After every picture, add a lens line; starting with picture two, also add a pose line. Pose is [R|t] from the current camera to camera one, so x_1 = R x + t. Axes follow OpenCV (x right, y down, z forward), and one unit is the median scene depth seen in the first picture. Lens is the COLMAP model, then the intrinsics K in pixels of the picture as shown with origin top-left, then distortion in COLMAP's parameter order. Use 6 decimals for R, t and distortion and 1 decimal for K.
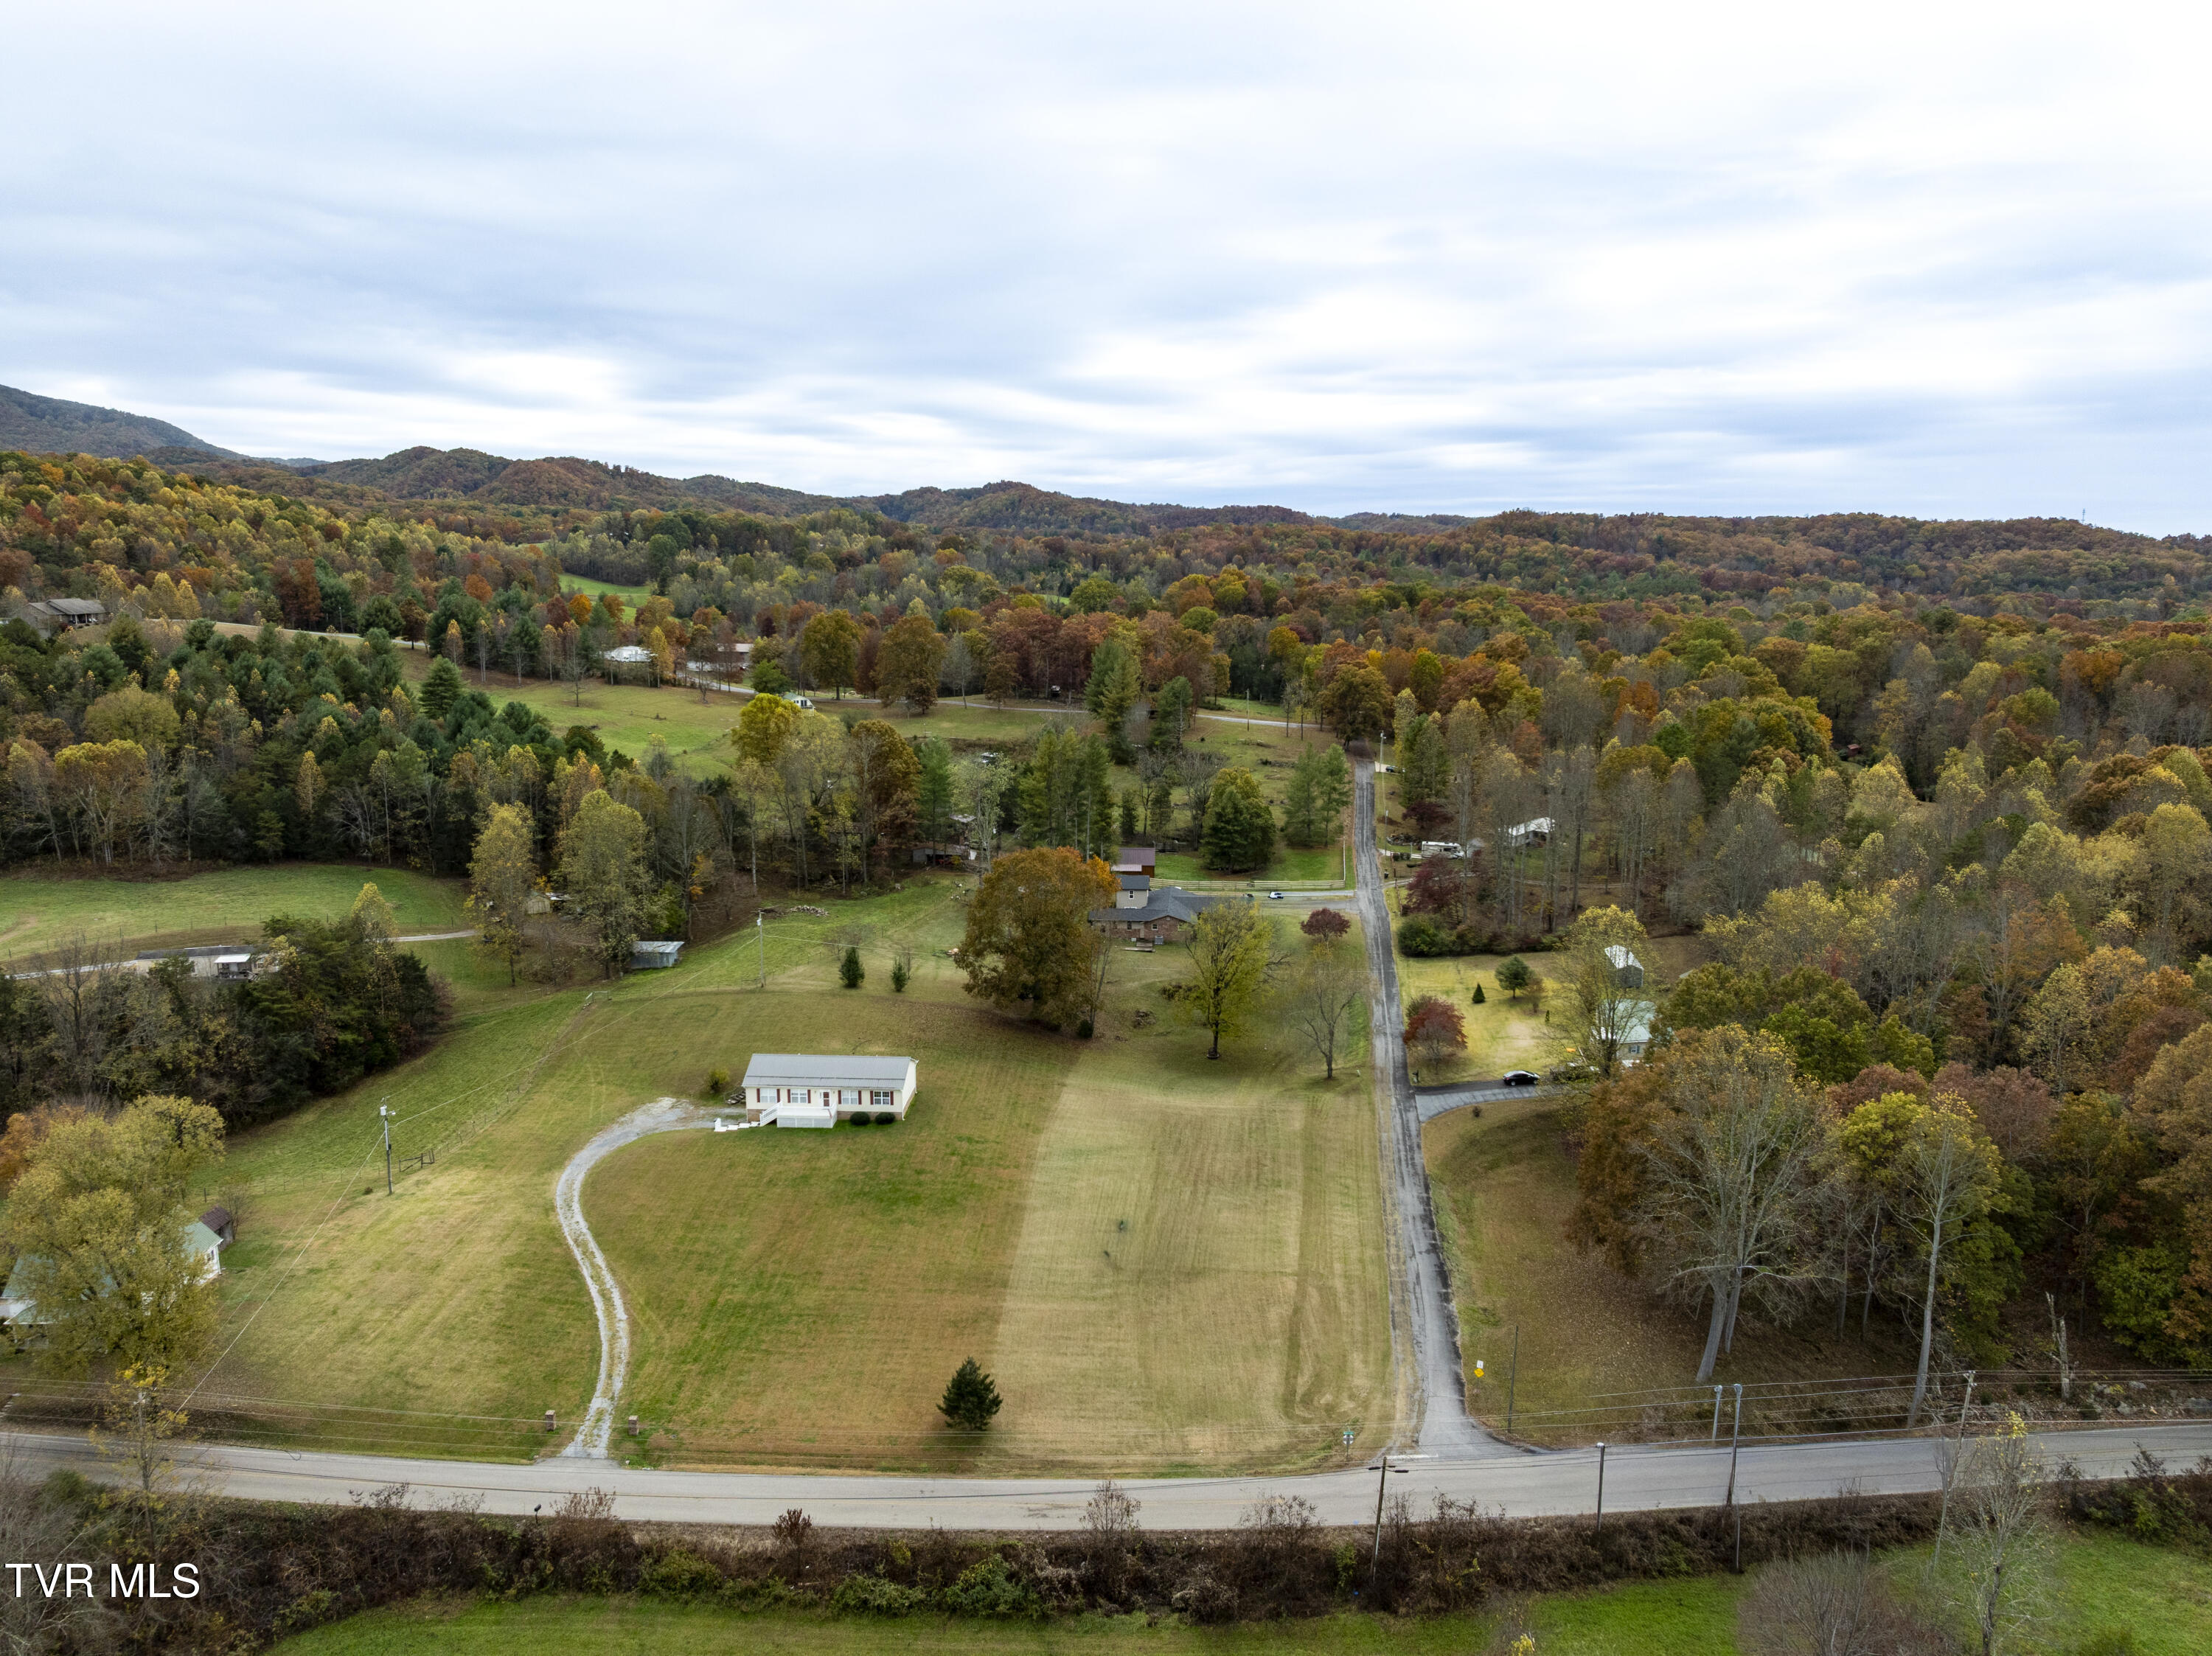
lens RADIAL K [[1554.0, 0, 1110.0], [0, 1554.0, 821.9], [0, 0, 1]] dist [-0.033534, -0.005647]
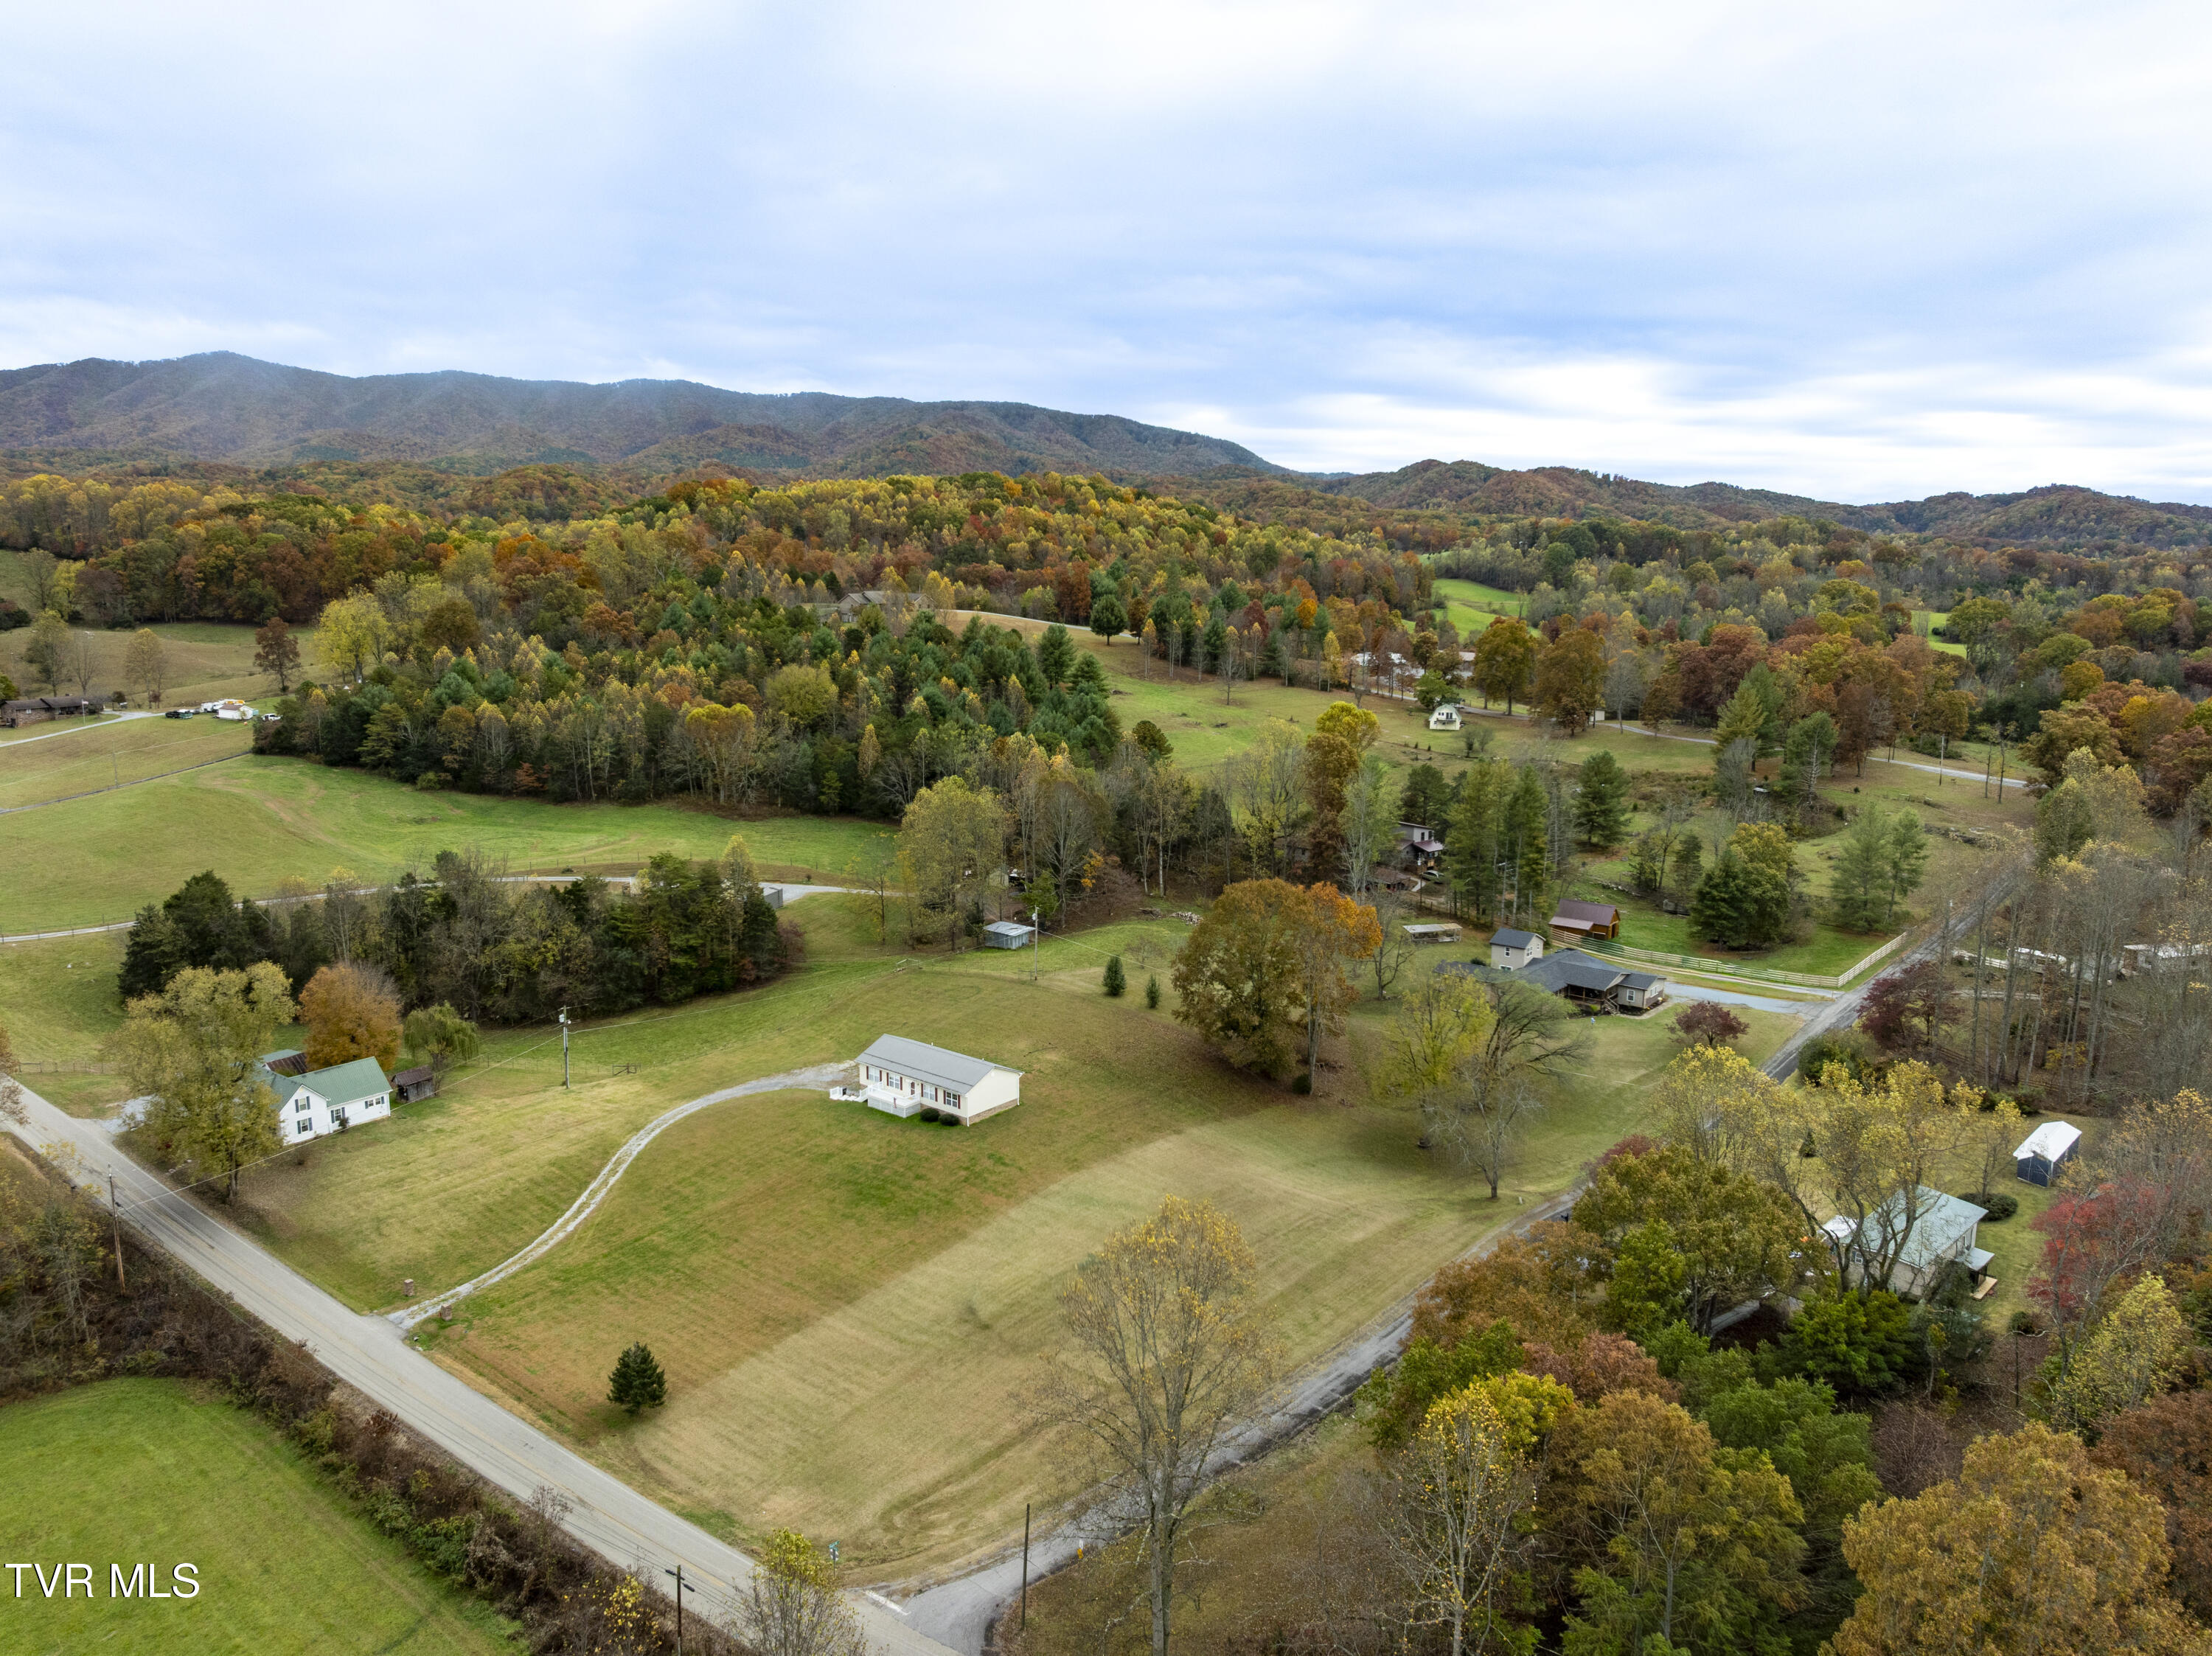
lens RADIAL K [[1554.0, 0, 1102.4], [0, 1554.0, 828.0], [0, 0, 1]] dist [-0.033534, -0.005647]
pose [[0.802311, 0.105720, -0.587469, 0.500591], [-0.106868, 0.993729, 0.032879, -0.039720], [0.587261, 0.036402, 0.808578, 0.240345]]
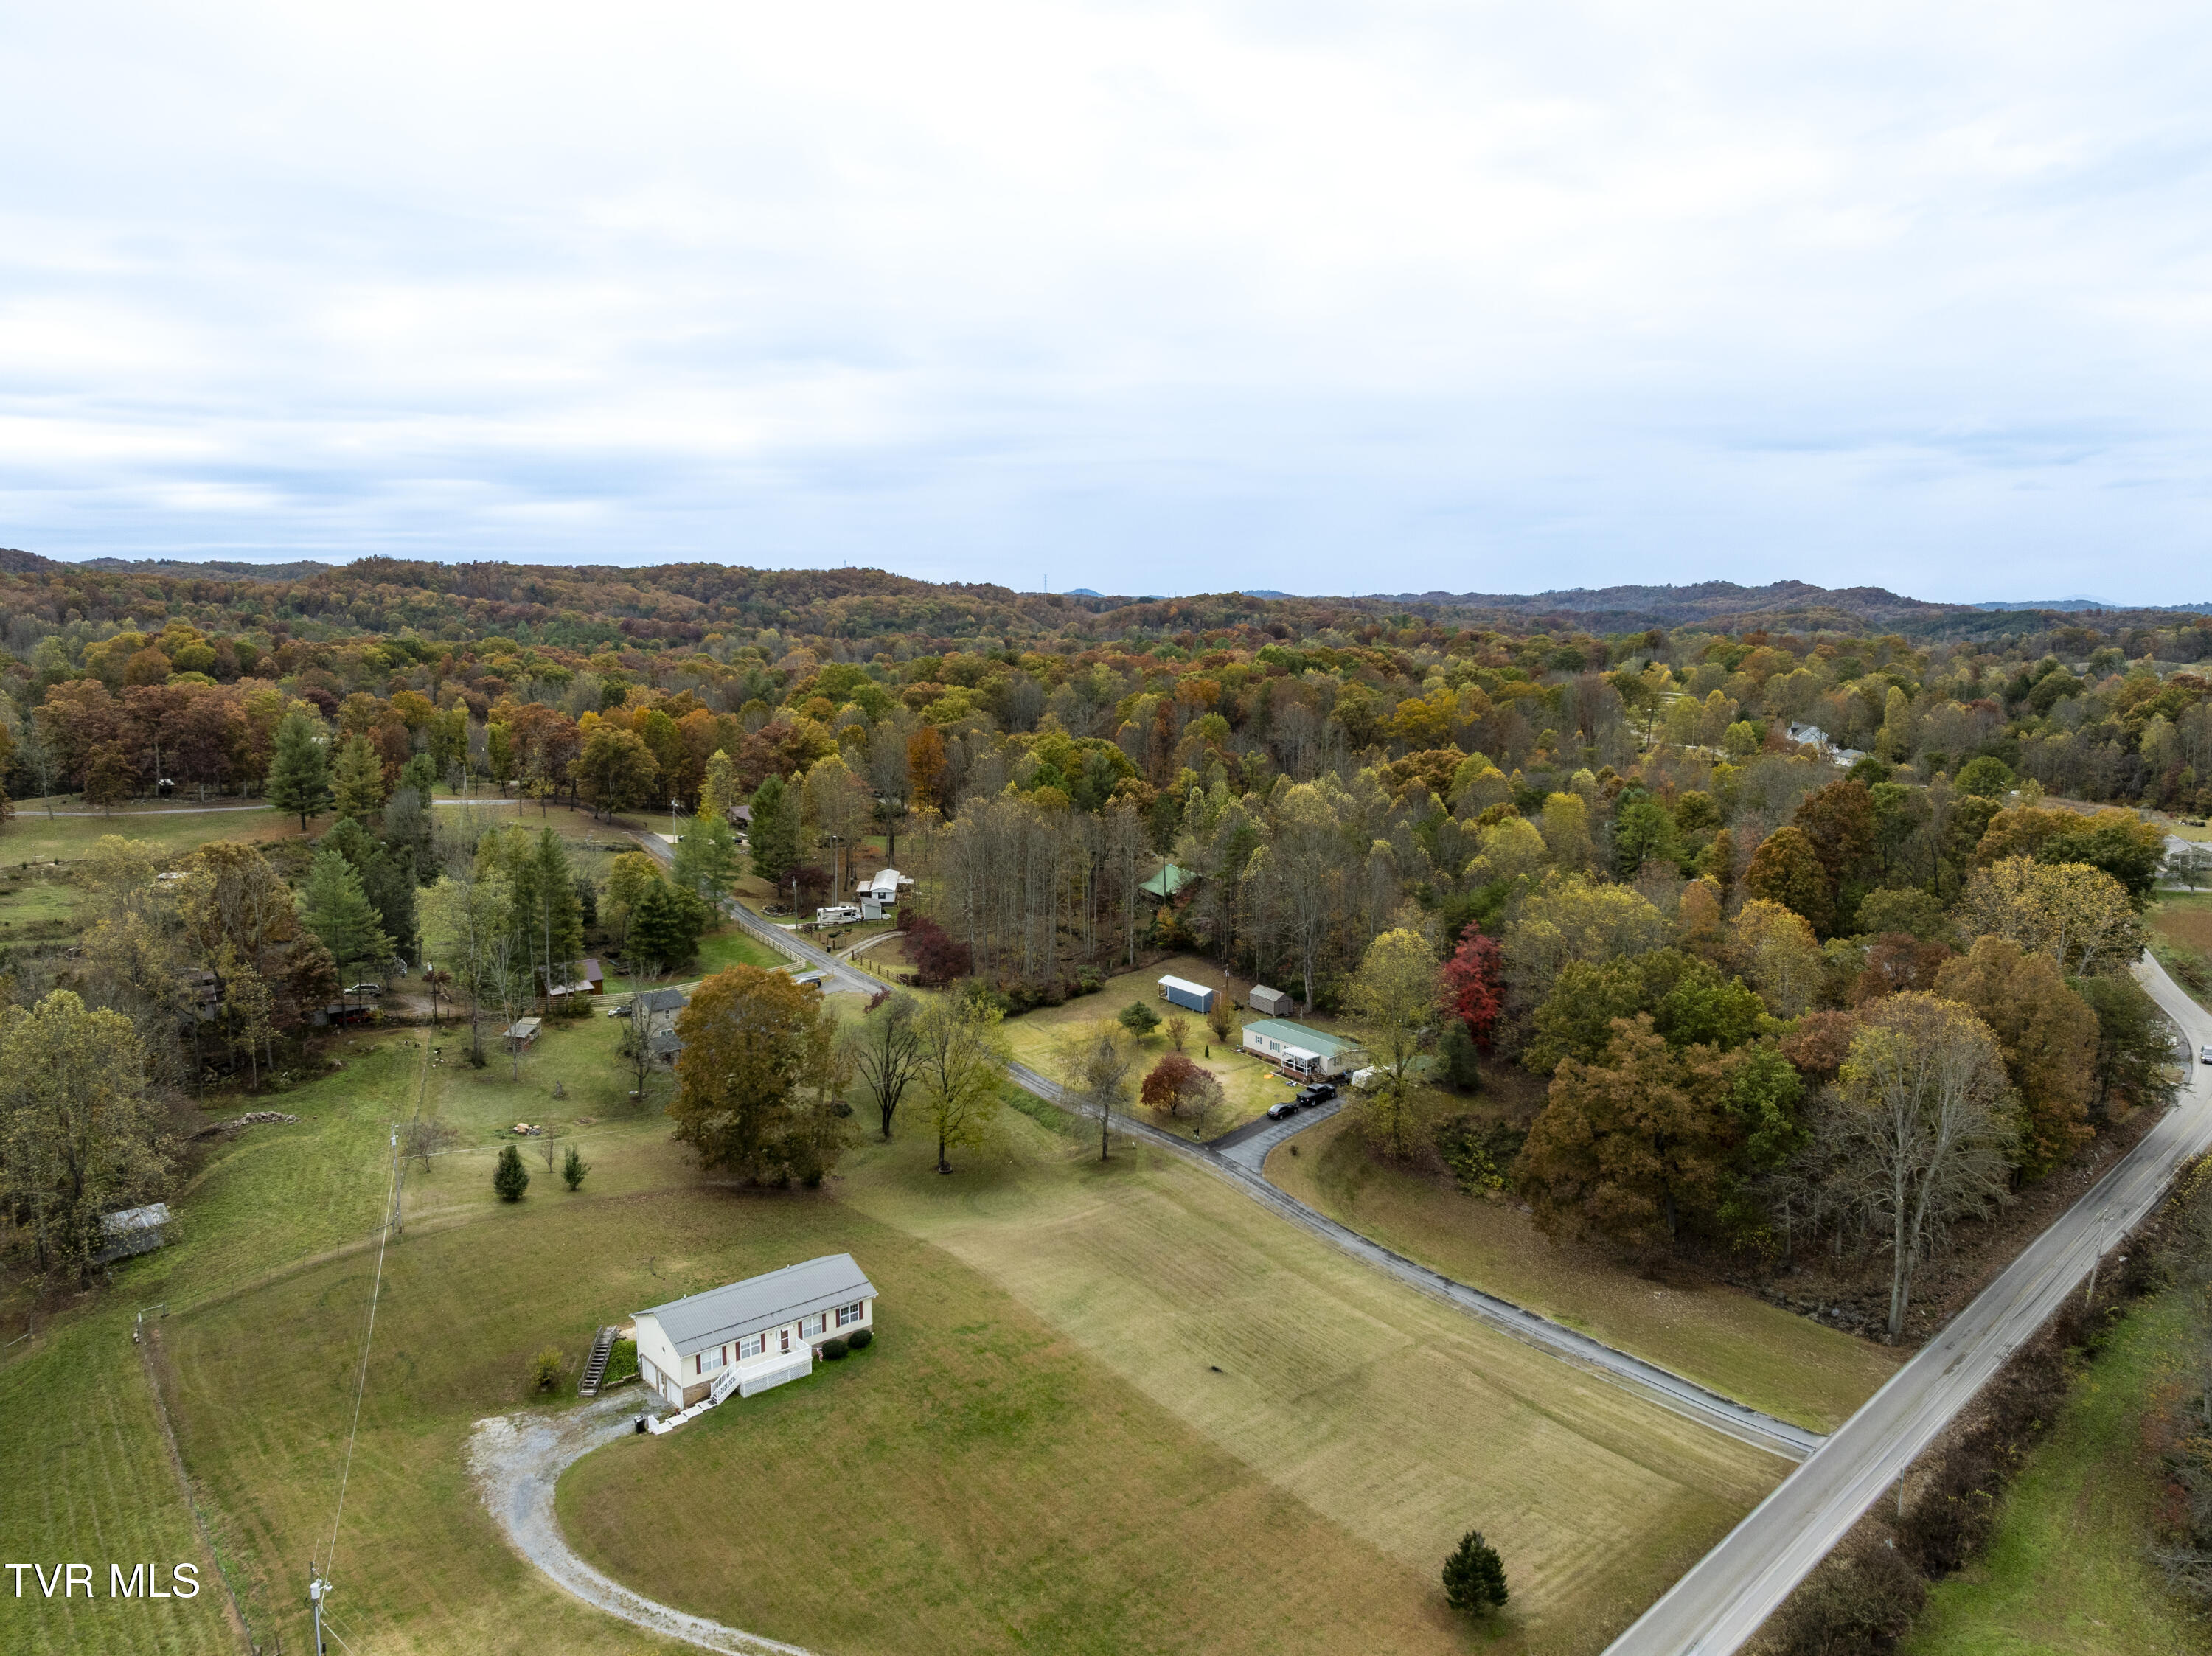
lens RADIAL K [[1554.0, 0, 1111.2], [0, 1554.0, 830.6], [0, 0, 1]] dist [-0.033534, -0.005647]
pose [[0.728196, -0.101647, 0.677789, -0.548035], [0.118453, 0.992724, 0.021614, -0.061517], [-0.675055, 0.064547, 0.734939, 0.332248]]
